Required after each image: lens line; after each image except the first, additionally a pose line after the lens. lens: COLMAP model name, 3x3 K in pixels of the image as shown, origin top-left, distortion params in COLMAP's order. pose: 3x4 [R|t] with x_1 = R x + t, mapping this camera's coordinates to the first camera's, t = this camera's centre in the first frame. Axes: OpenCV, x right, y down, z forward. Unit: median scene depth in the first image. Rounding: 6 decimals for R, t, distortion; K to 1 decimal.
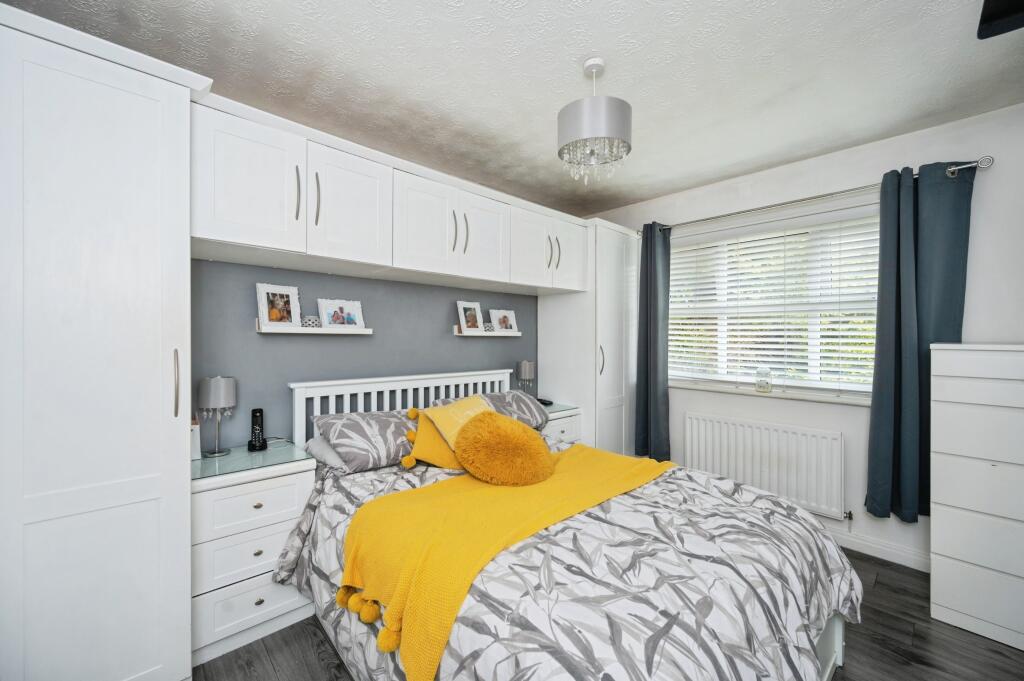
lens RADIAL K [[403.3, 0, 512.0], [0, 403.3, 340.5], [0, 0, 1]] dist [-0.001299, -0.000028]
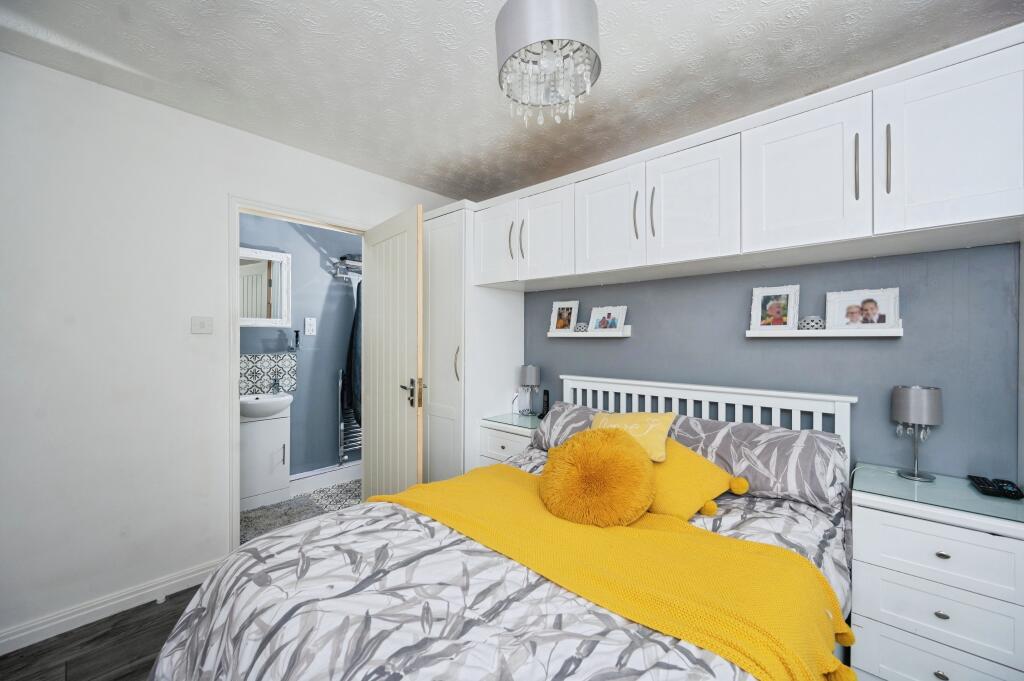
lens RADIAL K [[403.3, 0, 512.0], [0, 403.3, 340.5], [0, 0, 1]] dist [-0.001299, -0.000028]
pose [[0.084507, -0.005892, -0.996405, 0.665704], [-0.007965, 0.999947, -0.006589, 0.002700], [0.996391, 0.008493, 0.084456, 0.642857]]
